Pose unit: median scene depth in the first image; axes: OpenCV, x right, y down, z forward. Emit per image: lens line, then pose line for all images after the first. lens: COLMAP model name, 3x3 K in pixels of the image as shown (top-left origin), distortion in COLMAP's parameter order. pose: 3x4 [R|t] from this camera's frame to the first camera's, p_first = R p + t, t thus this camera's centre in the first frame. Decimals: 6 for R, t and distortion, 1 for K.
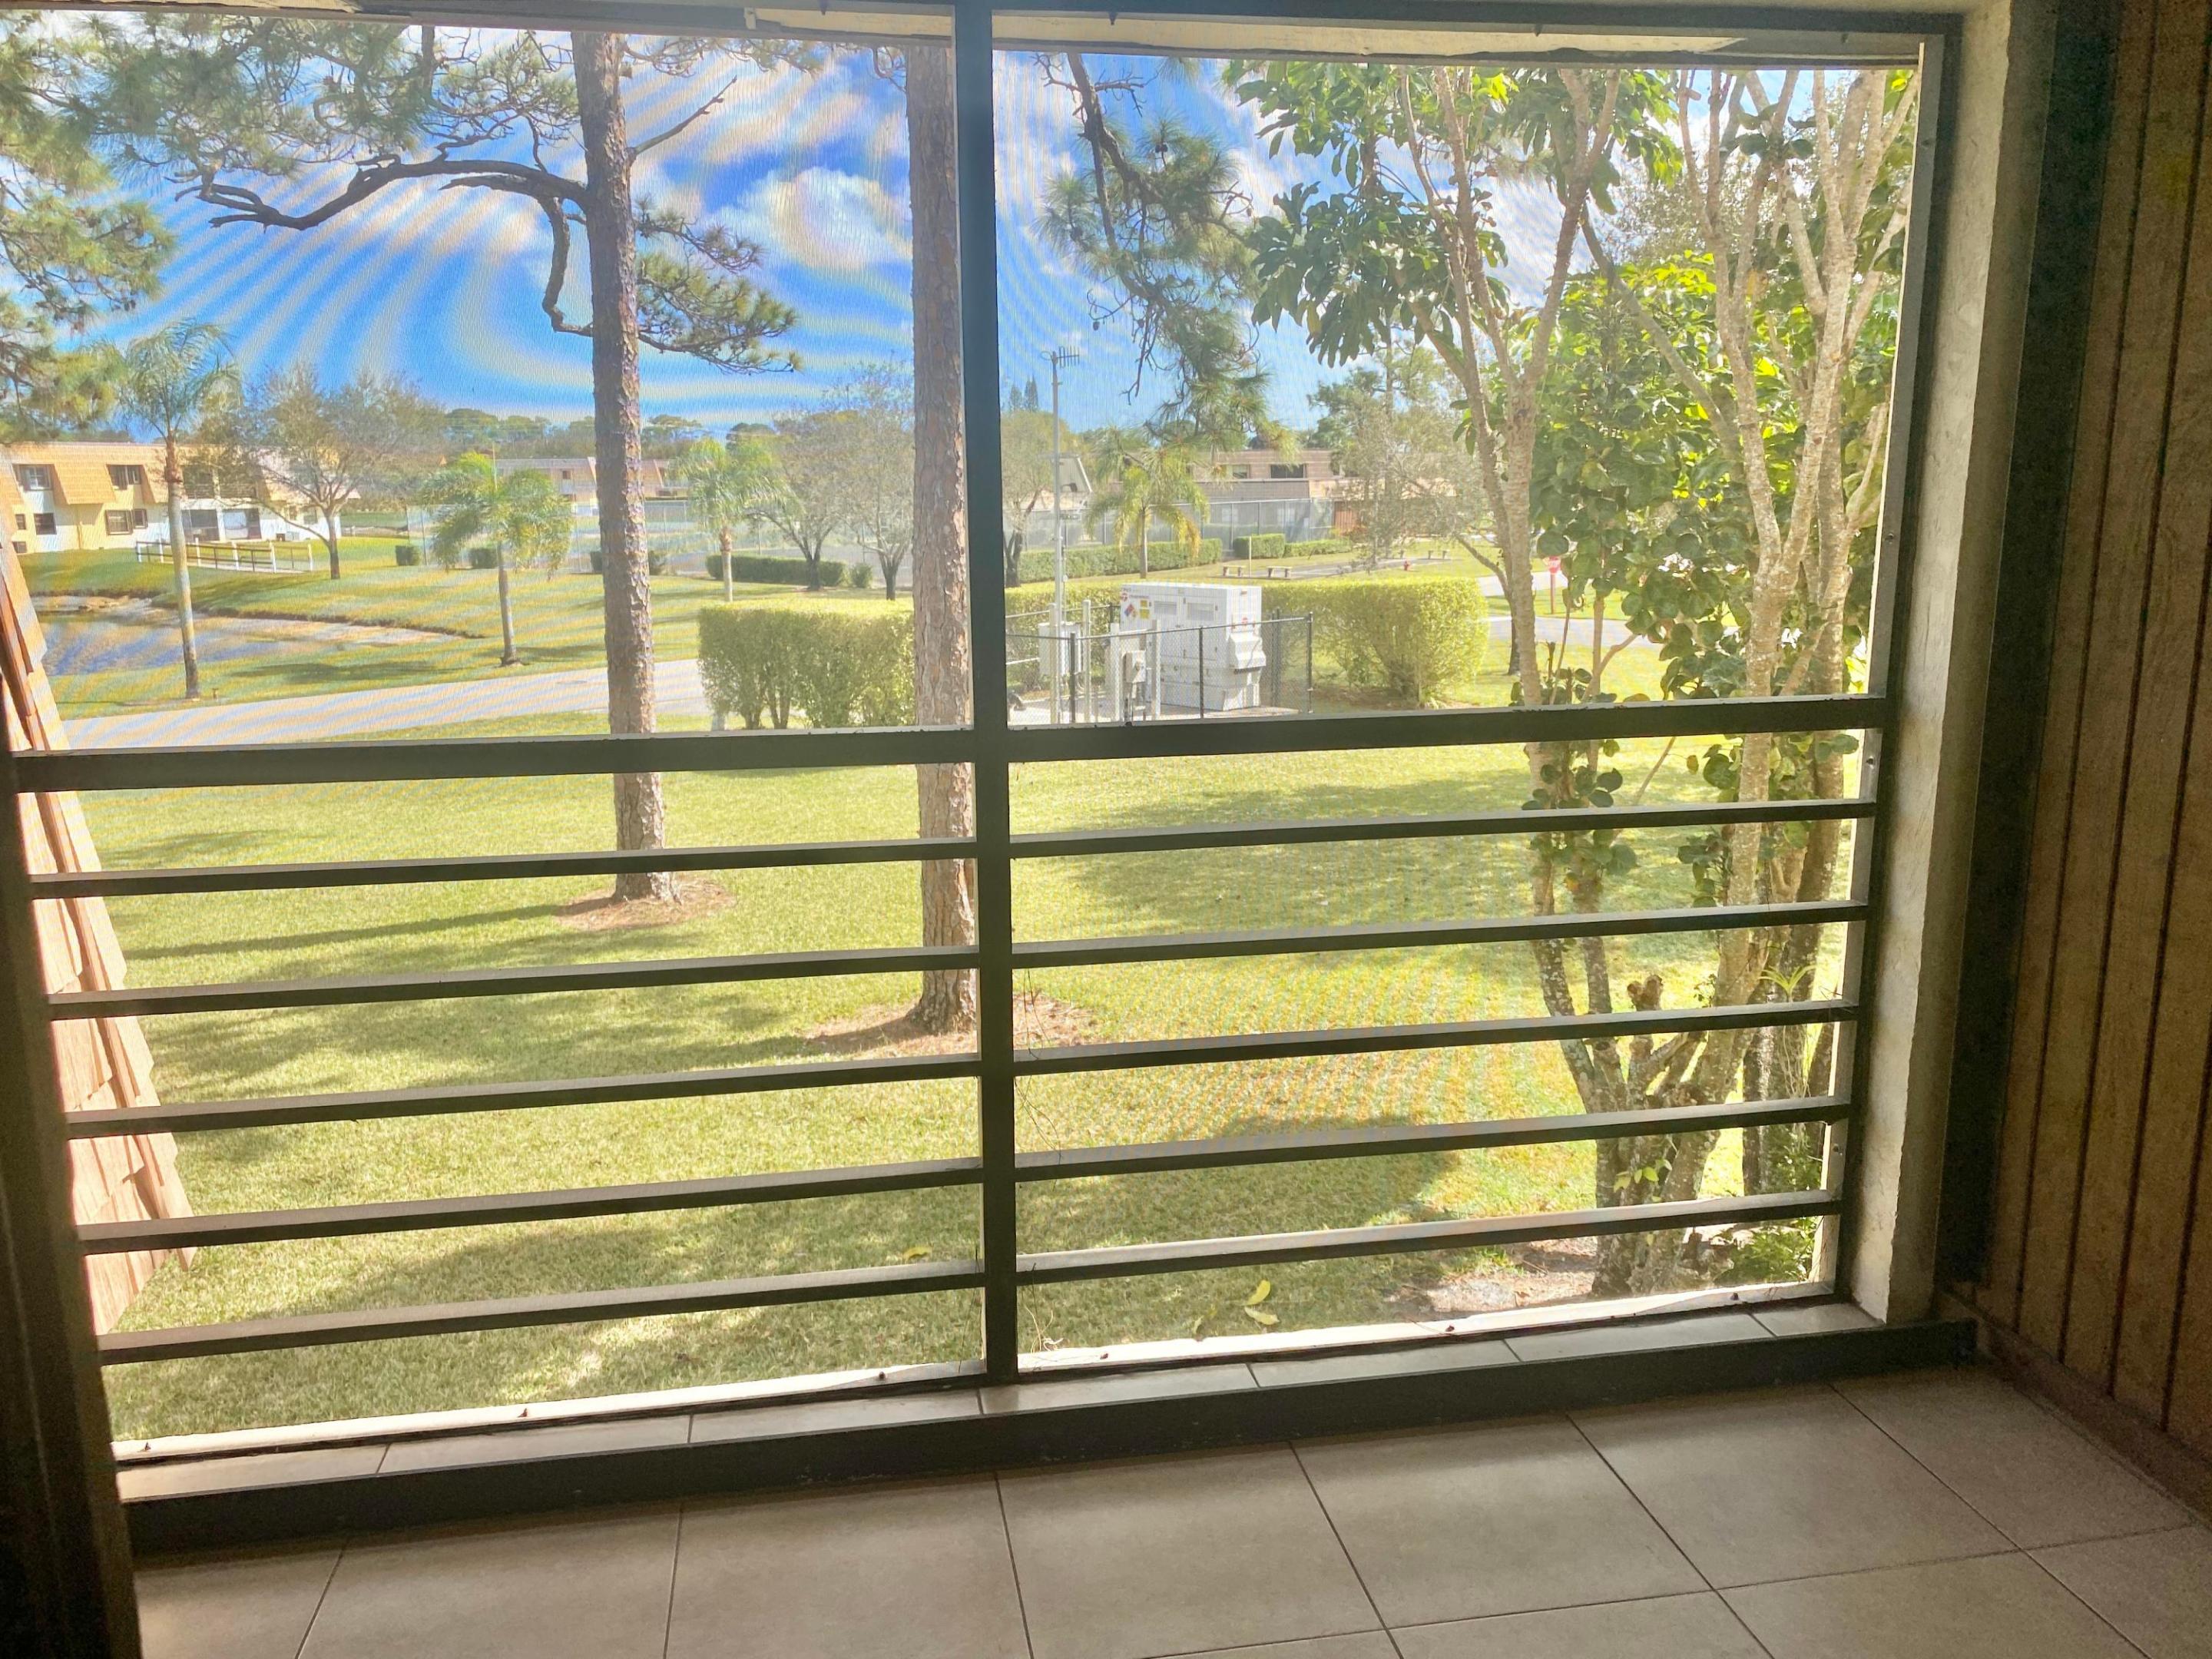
lens RADIAL K [[1680.9, 0, 1107.1], [0, 1680.9, 829.7], [0, 0, 1]] dist [0.035459, -0.037577]
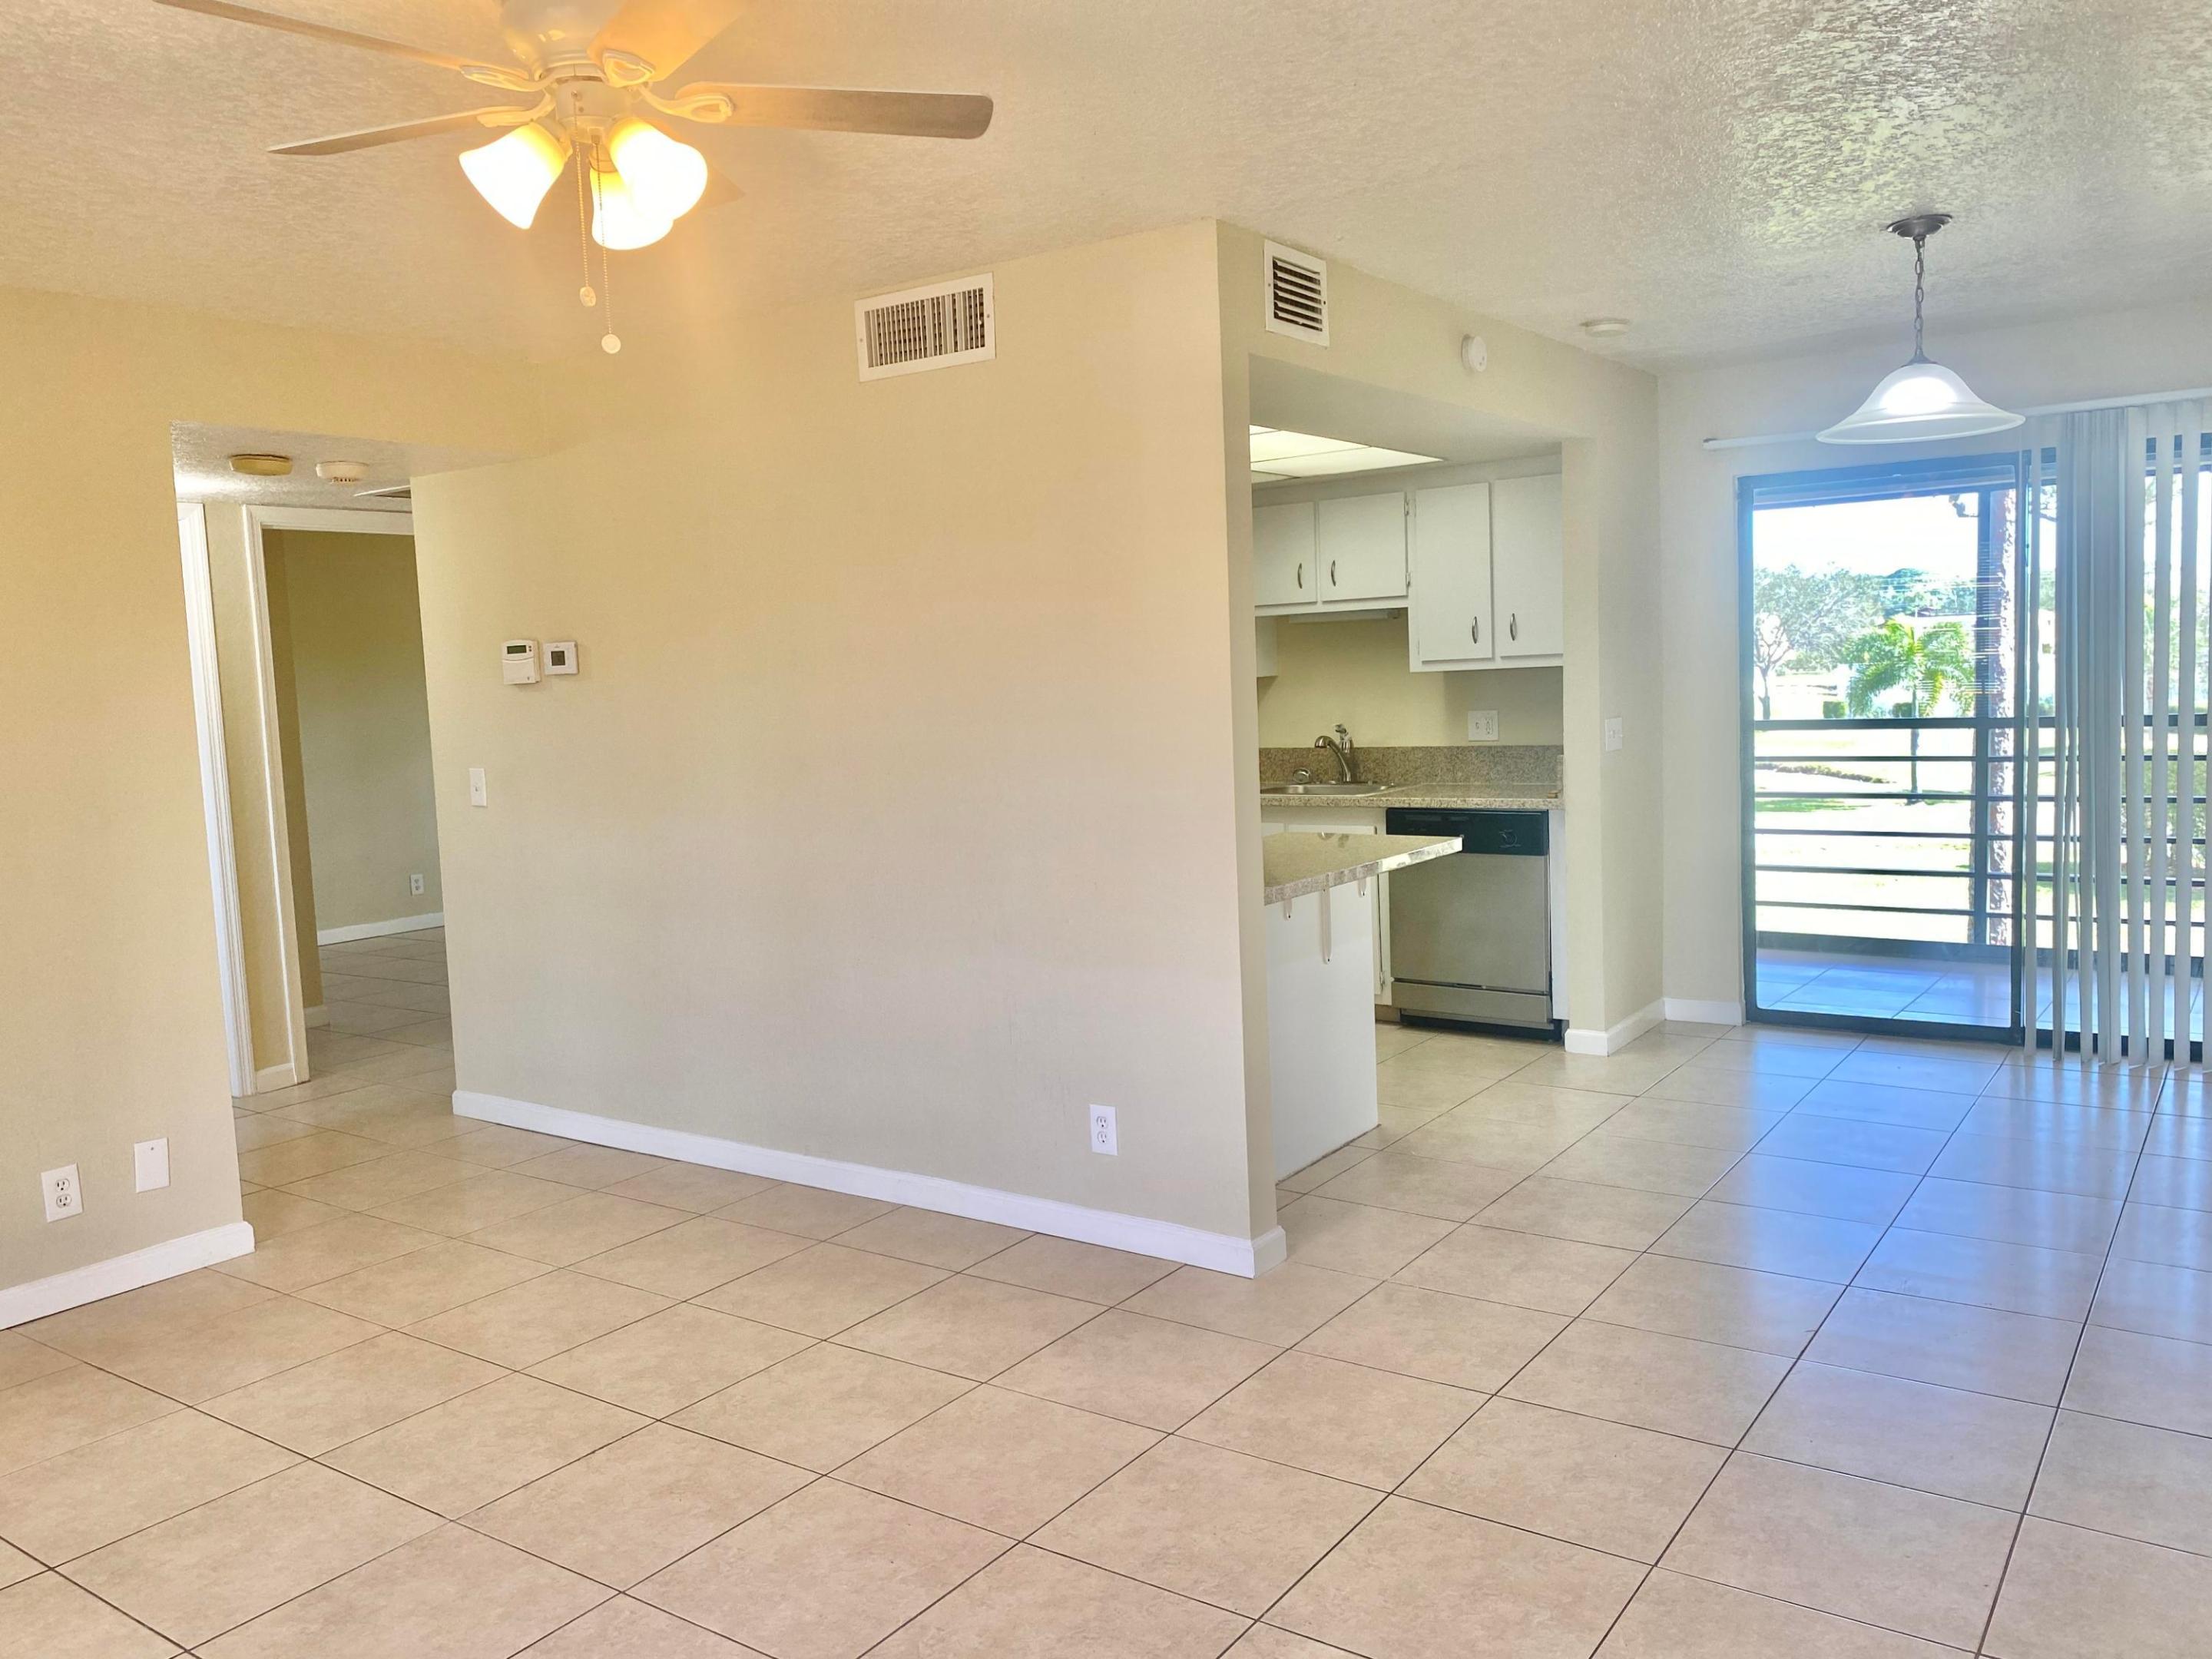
lens RADIAL K [[1680.9, 0, 1102.8], [0, 1680.9, 842.7], [0, 0, 1]] dist [0.035459, -0.037577]
pose [[0.700260, 0.049592, -0.712164, 0.073642], [-0.109469, 0.993245, -0.038474, 0.034007], [0.705445, 0.104902, 0.700959, -0.171841]]
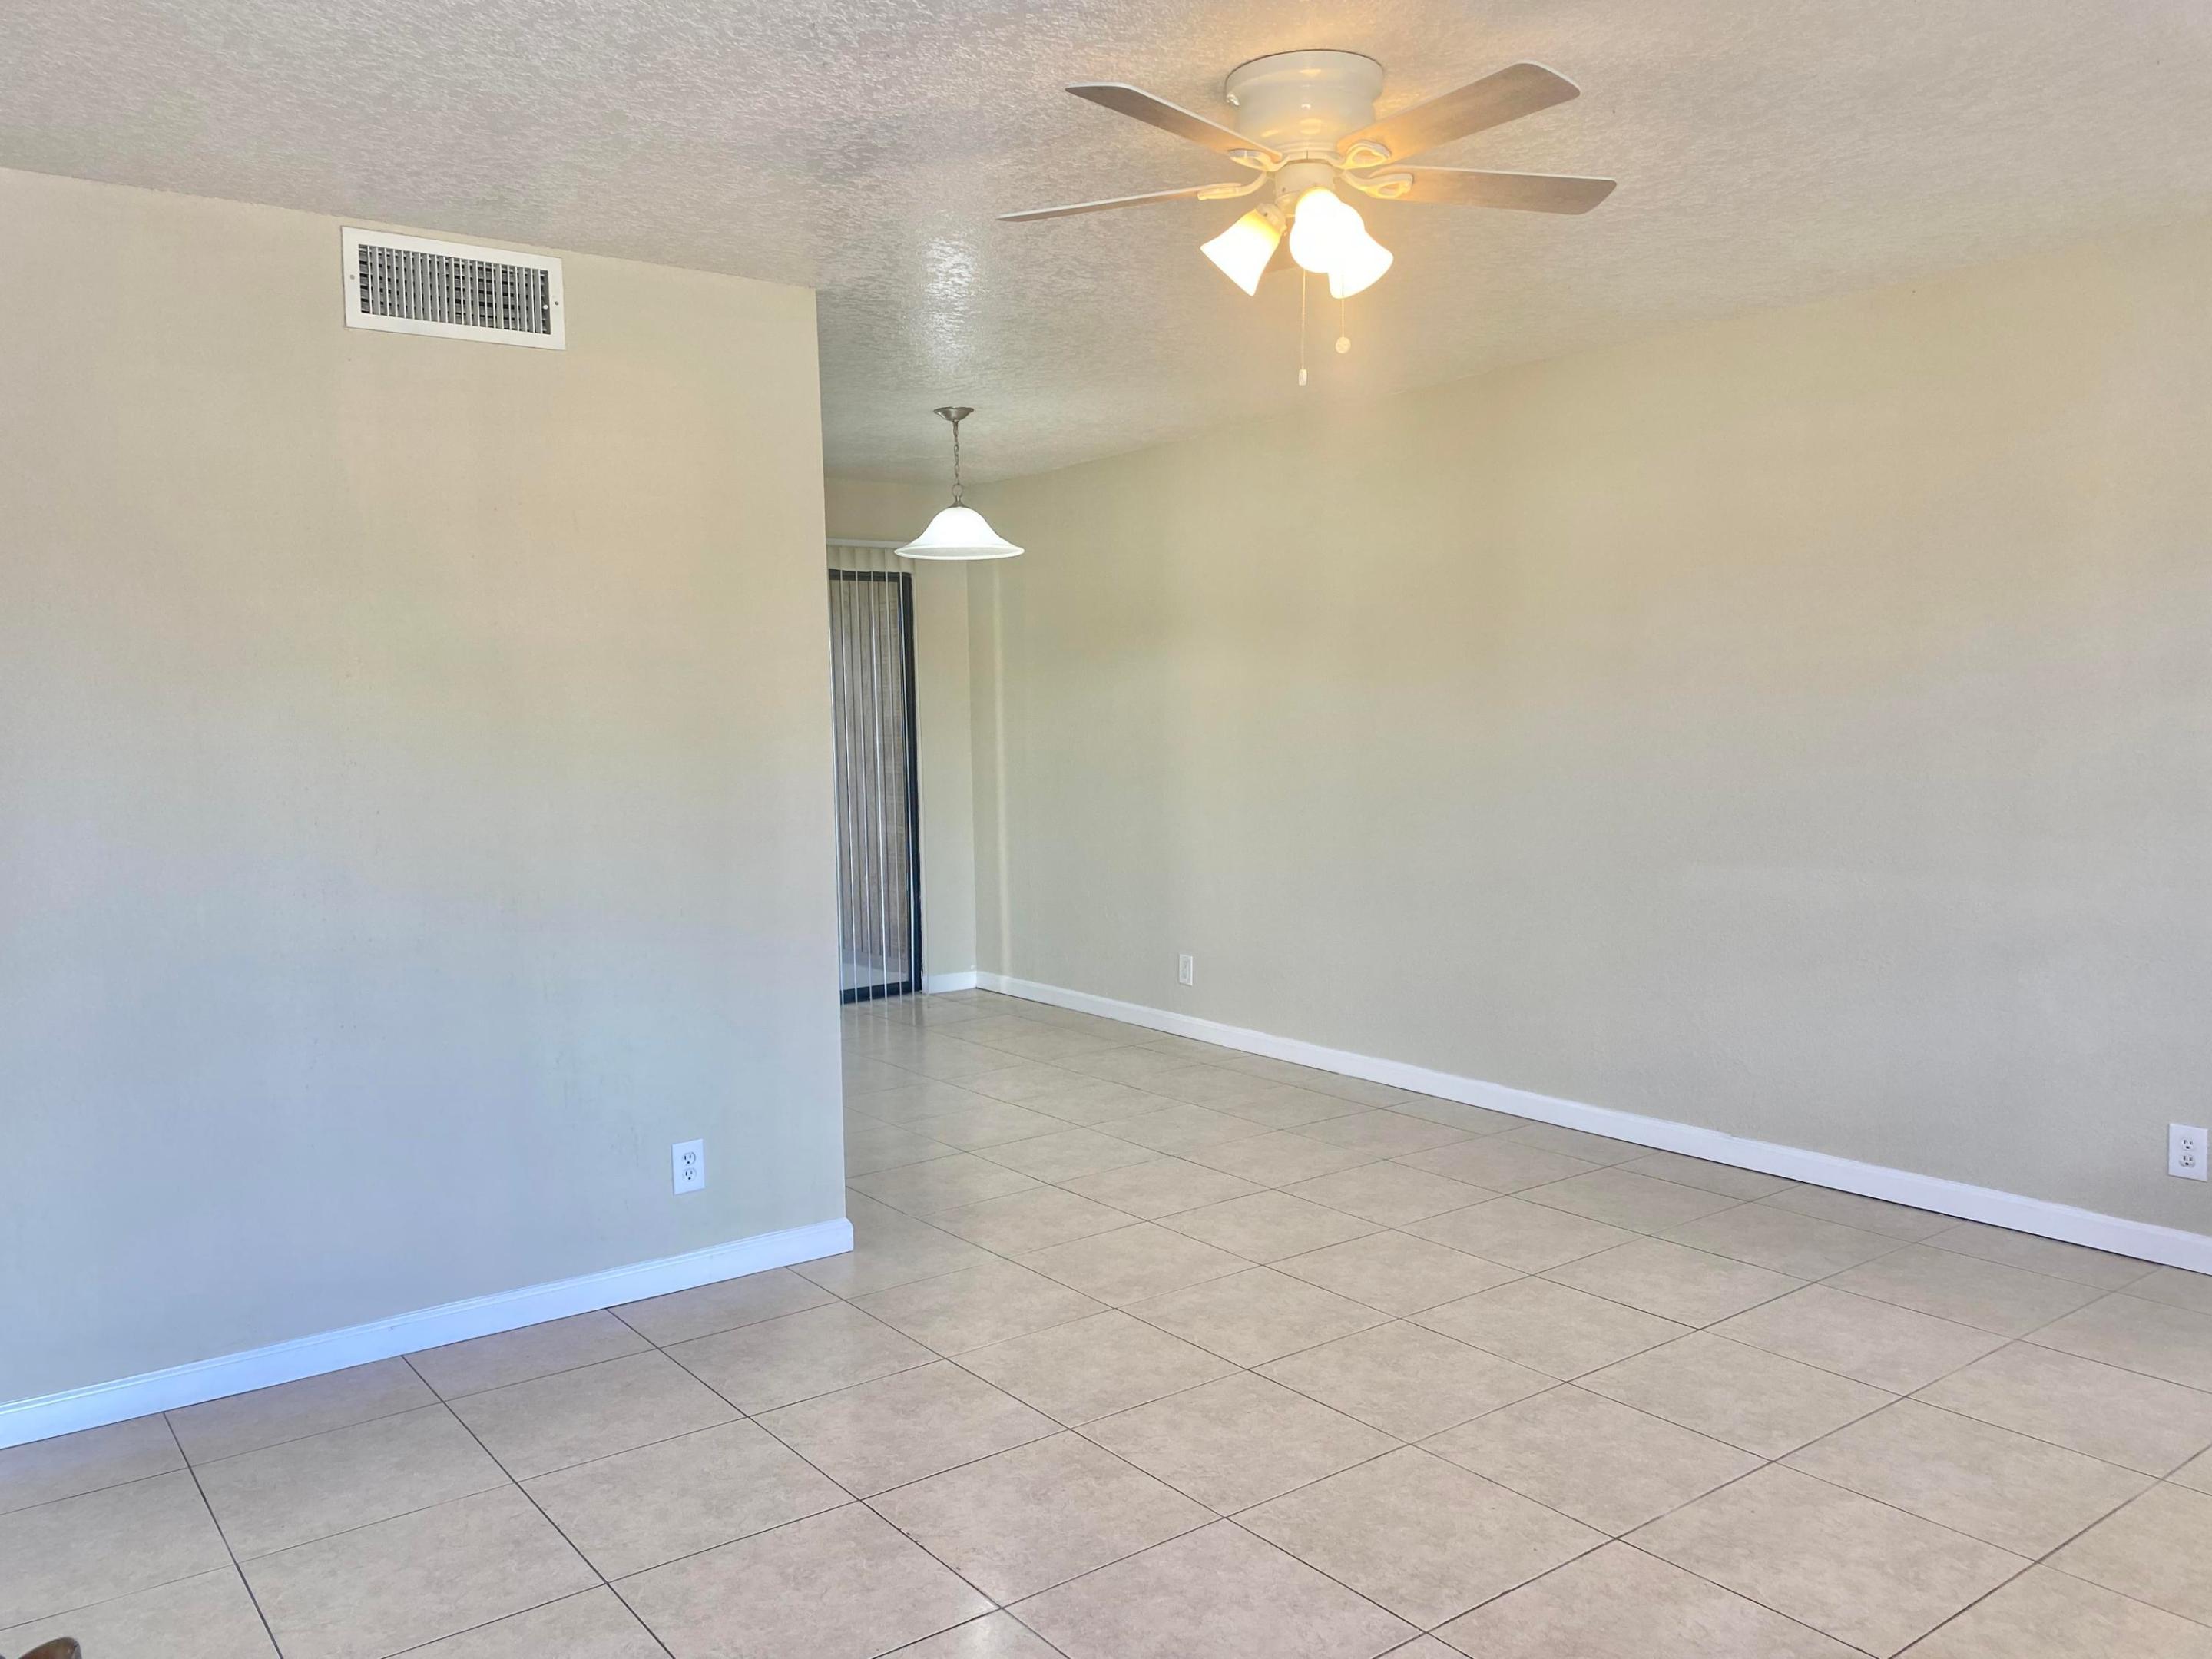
lens RADIAL K [[1680.9, 0, 1083.1], [0, 1680.9, 823.0], [0, 0, 1]] dist [0.035459, -0.037577]
pose [[0.898668, -0.046630, 0.436145, -0.060203], [0.109618, 0.986657, -0.120380, 0.045601], [-0.424712, 0.155991, 0.891788, -0.212091]]
